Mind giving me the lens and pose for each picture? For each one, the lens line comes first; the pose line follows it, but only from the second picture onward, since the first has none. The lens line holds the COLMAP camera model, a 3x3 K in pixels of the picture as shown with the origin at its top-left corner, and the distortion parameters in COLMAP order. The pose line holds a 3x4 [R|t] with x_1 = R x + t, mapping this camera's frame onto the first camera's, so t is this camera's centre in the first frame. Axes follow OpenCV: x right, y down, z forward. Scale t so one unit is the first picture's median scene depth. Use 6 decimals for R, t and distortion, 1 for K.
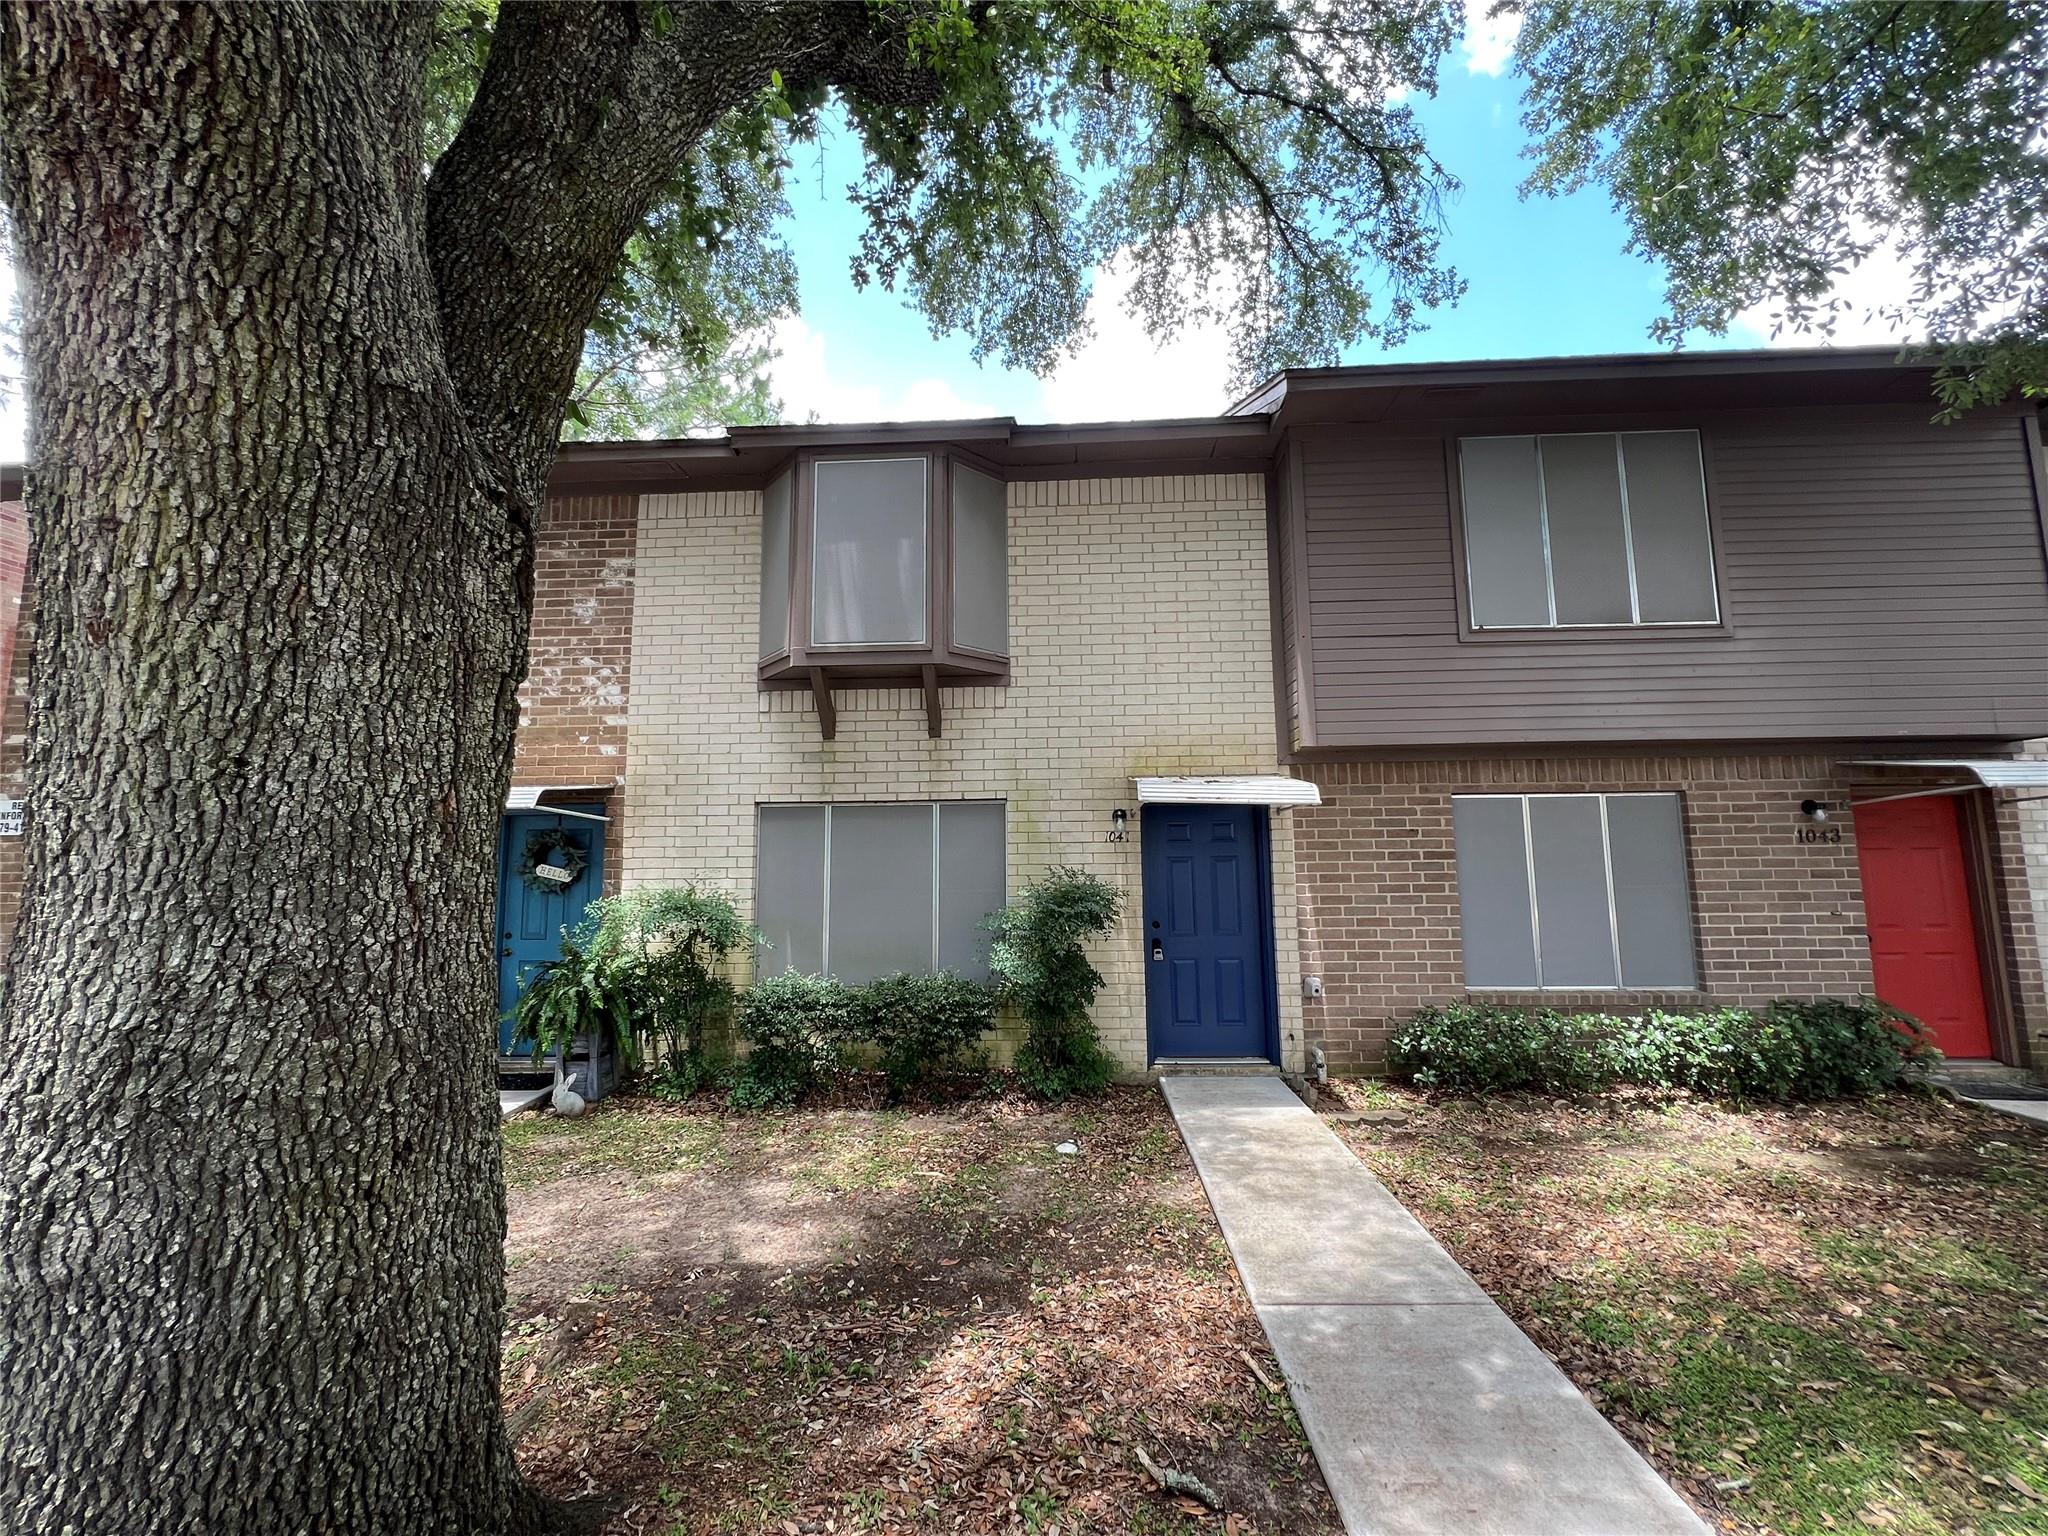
lens RADIAL K [[826.3, 0, 1036.8], [0, 826.3, 809.5], [0, 0, 1]] dist [-0.001308, 0.000259]
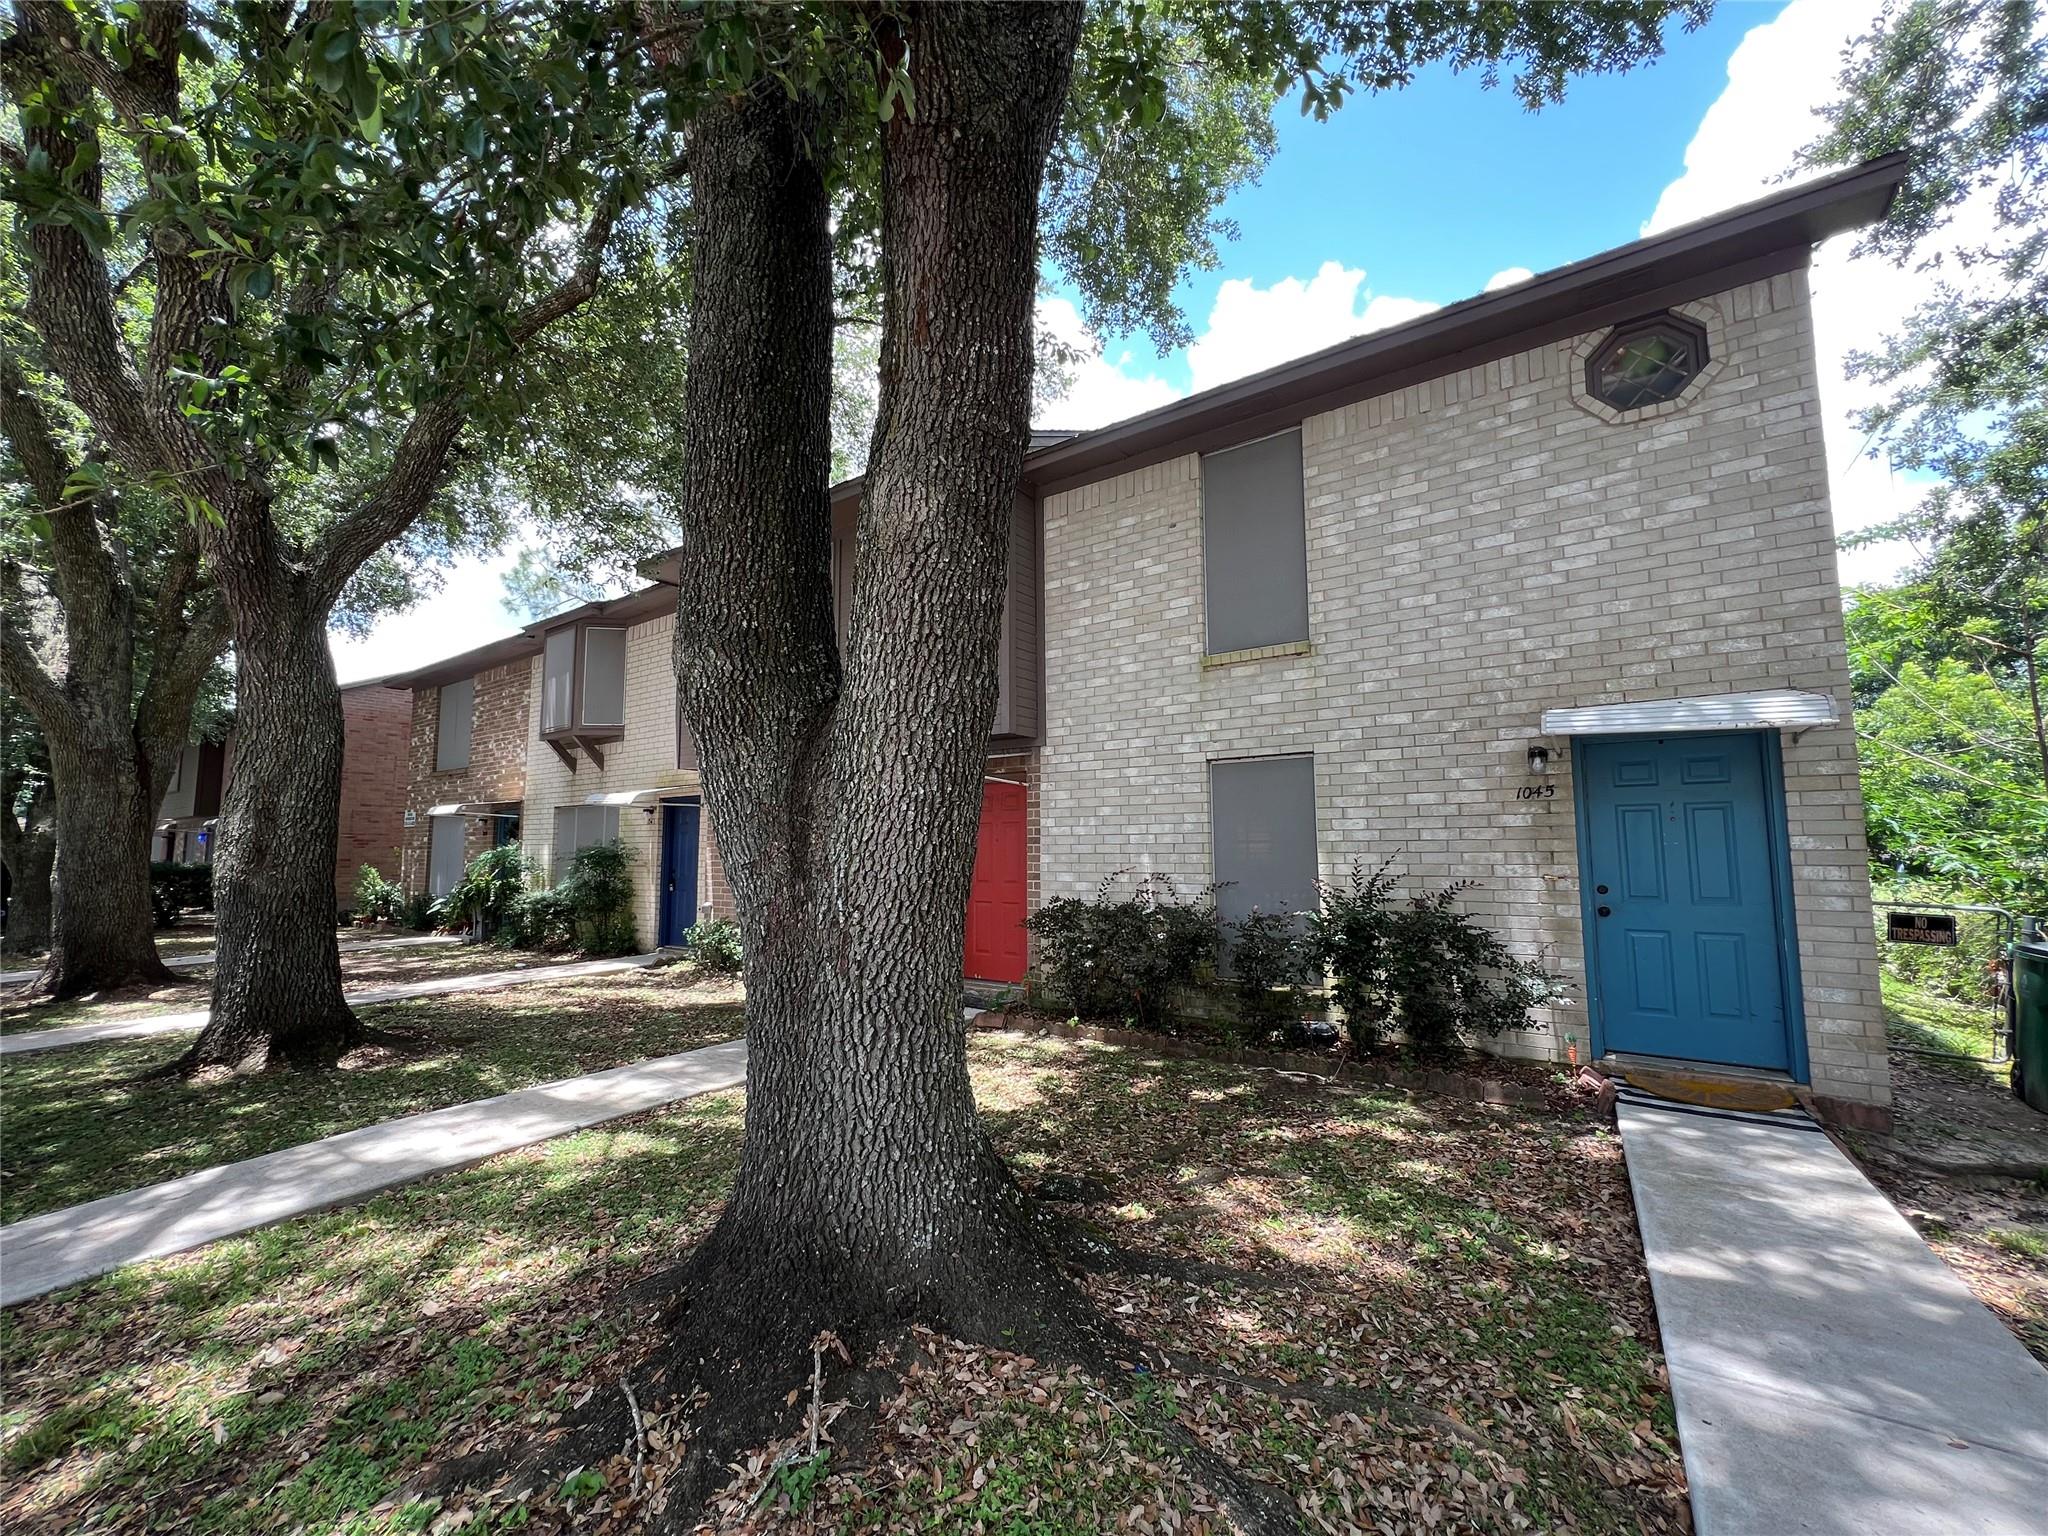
lens RADIAL K [[826.3, 0, 1022.0], [0, 826.3, 779.7], [0, 0, 1]] dist [-0.001308, 0.000259]
pose [[0.835968, -0.042246, -0.547150, 1.737964], [0.054890, 0.998469, 0.006773, -0.025610], [0.546026, -0.035695, 0.837007, -0.069768]]
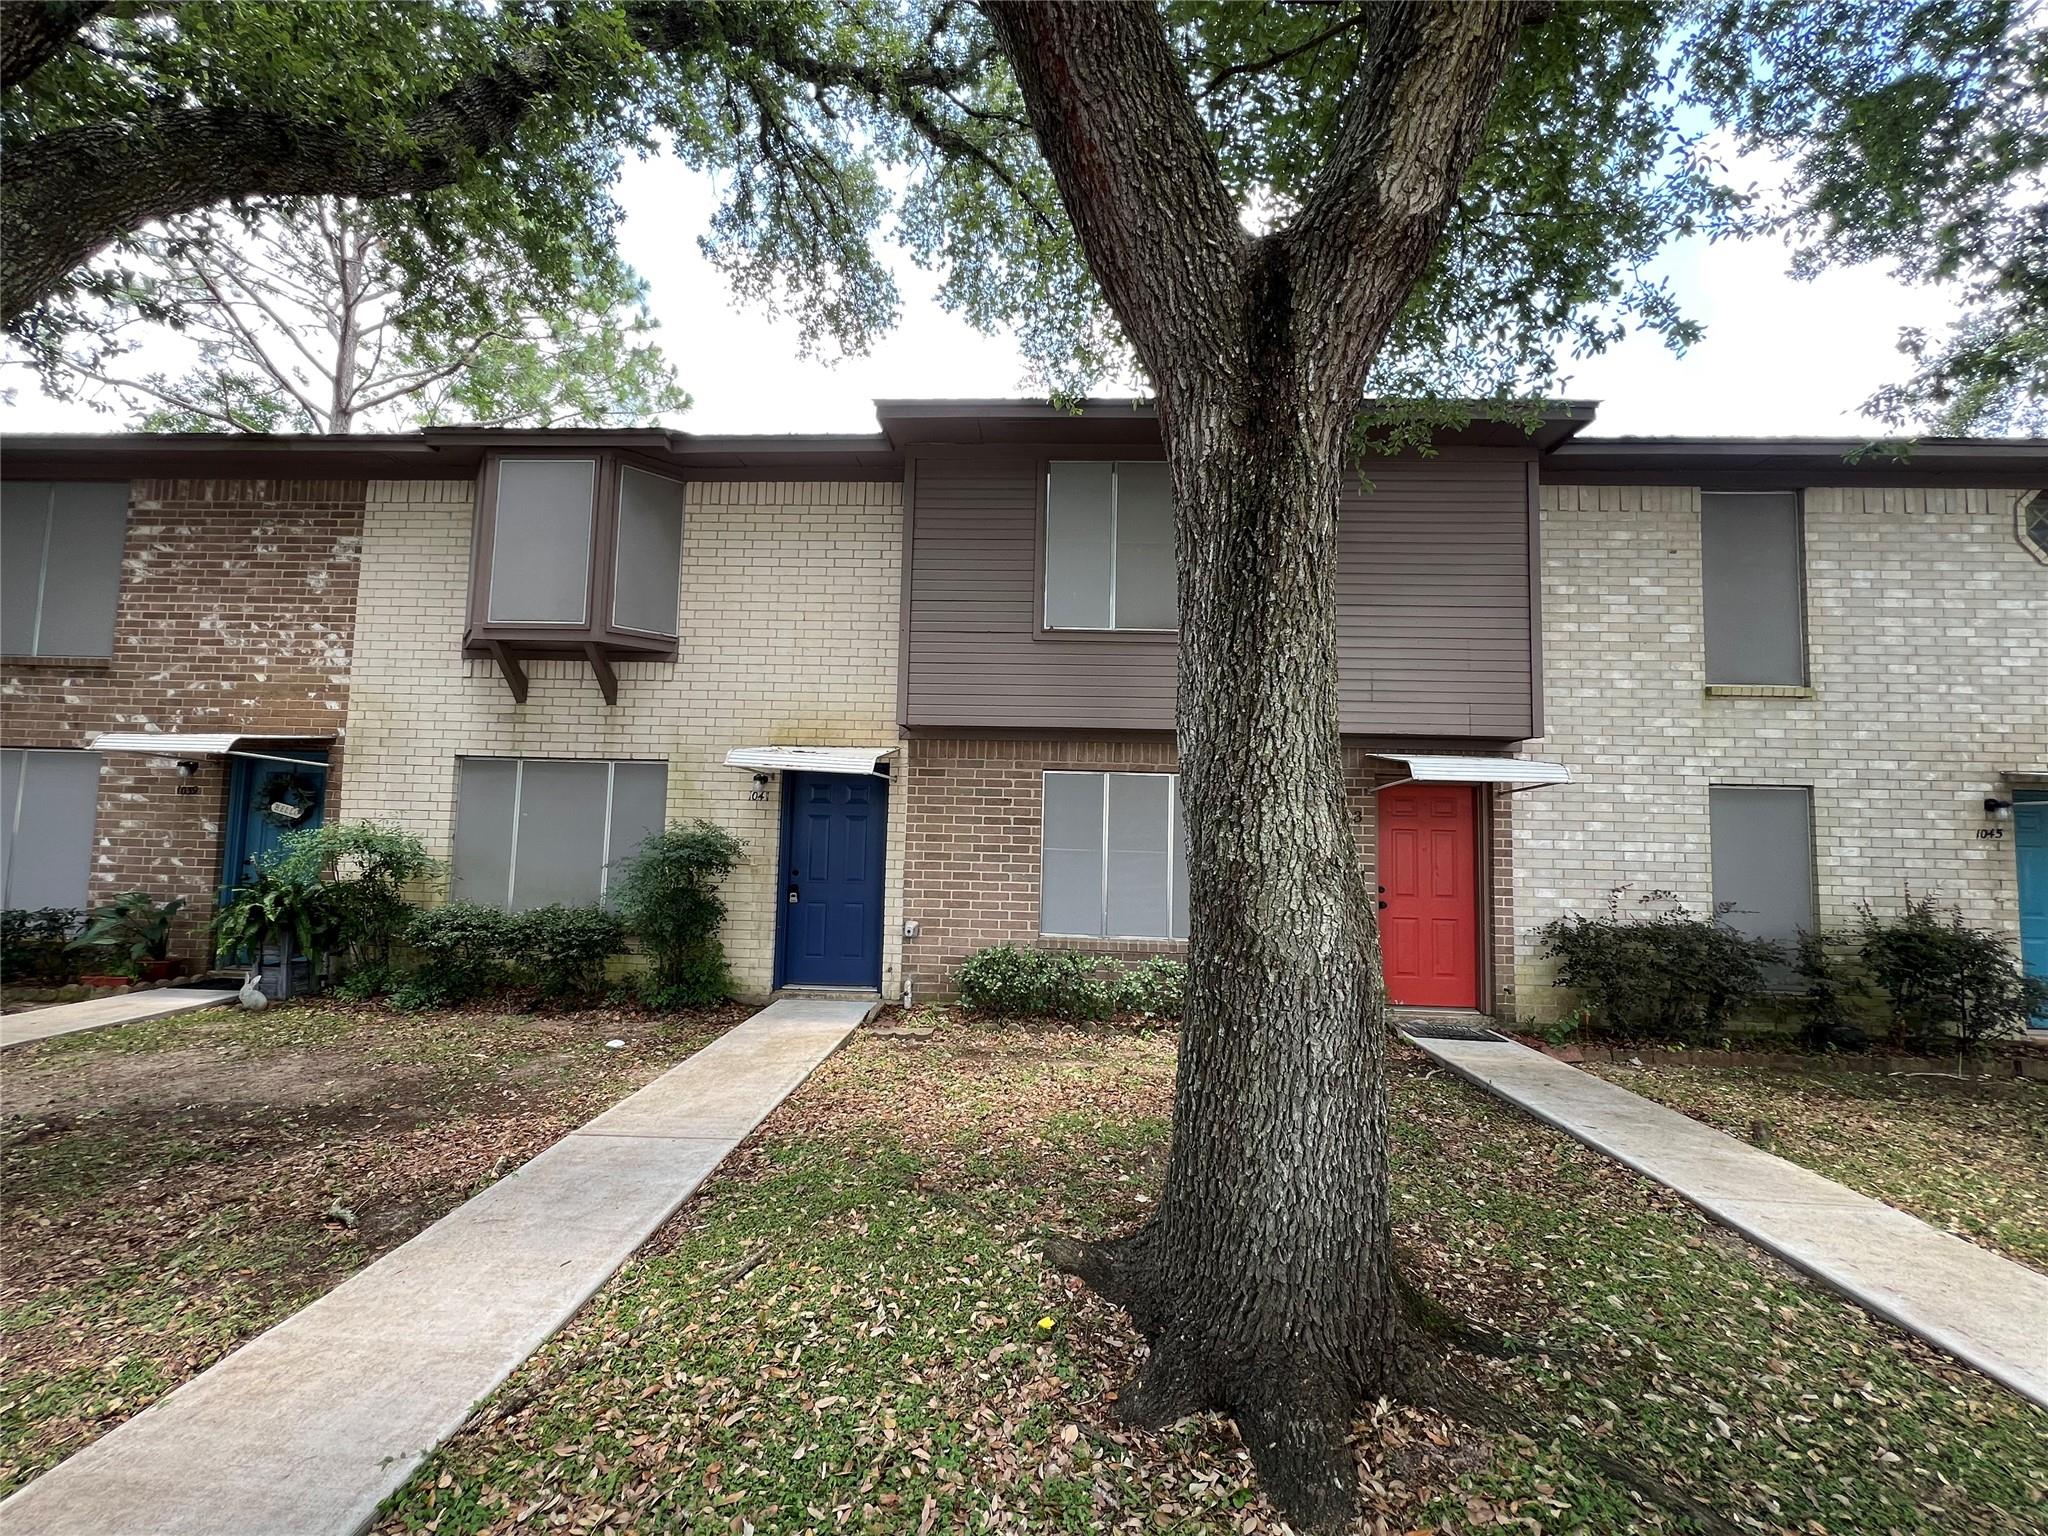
lens RADIAL K [[826.3, 0, 1042.1], [0, 826.3, 810.2], [0, 0, 1]] dist [-0.001308, 0.000259]
pose [[0.999347, 0.036059, 0.002180, 0.485073], [-0.036120, 0.998408, 0.043326, -0.011687], [-0.000615, -0.043376, 0.999059, -0.162688]]
